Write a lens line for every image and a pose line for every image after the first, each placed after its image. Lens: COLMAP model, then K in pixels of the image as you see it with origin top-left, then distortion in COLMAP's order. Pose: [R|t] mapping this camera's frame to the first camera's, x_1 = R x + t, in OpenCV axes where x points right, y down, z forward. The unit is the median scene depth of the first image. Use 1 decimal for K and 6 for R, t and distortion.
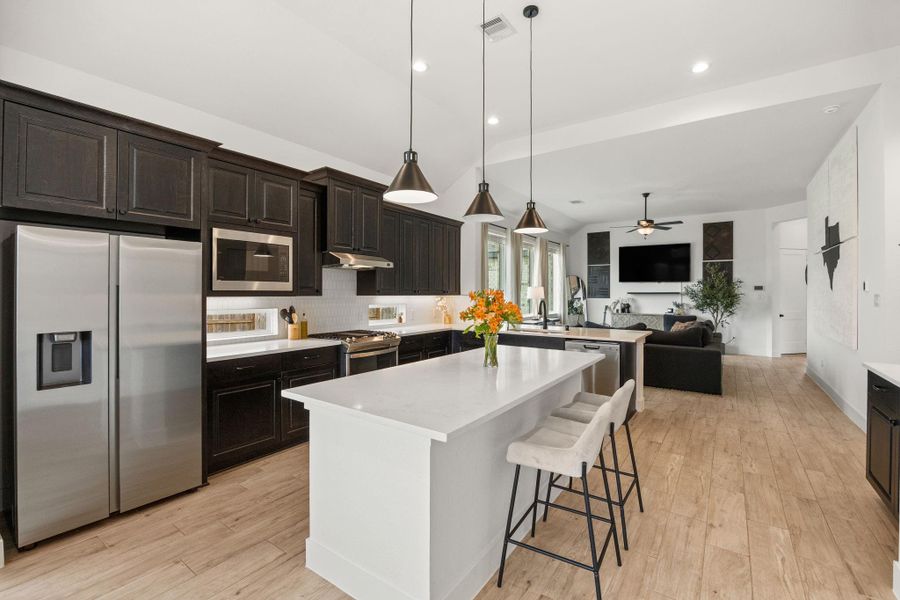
lens RADIAL K [[396.5, 0, 448.8], [0, 396.5, 294.5], [0, 0, 1]] dist [-0.021901, 0.000615]
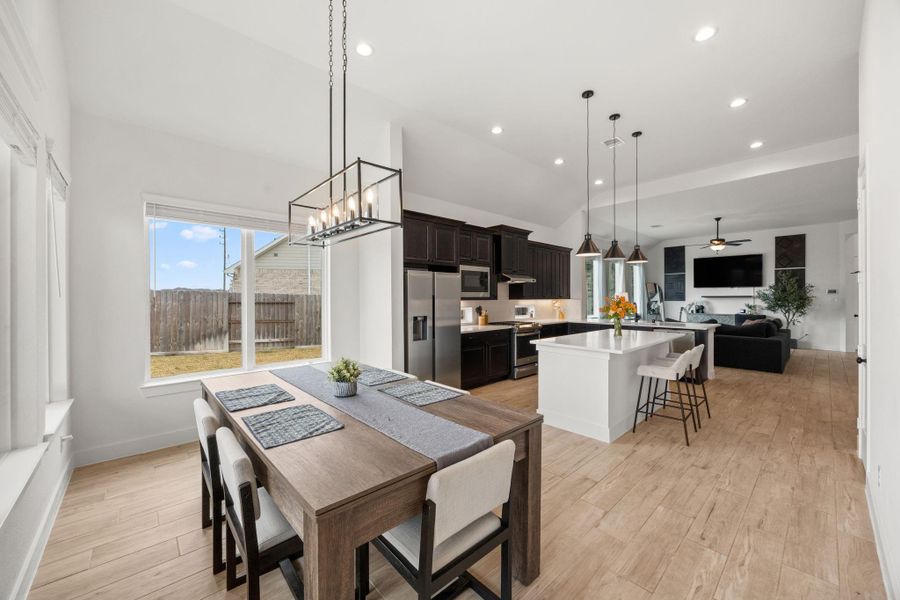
lens RADIAL K [[342.3, 0, 452.4], [0, 342.3, 299.1], [0, 0, 1]] dist [-0.000287, -0.000493]
pose [[0.978624, -0.004764, -0.205604, -0.171221], [0.004978, 0.999987, 0.000521, -0.000958], [0.205599, -0.001534, 0.978635, -0.394659]]
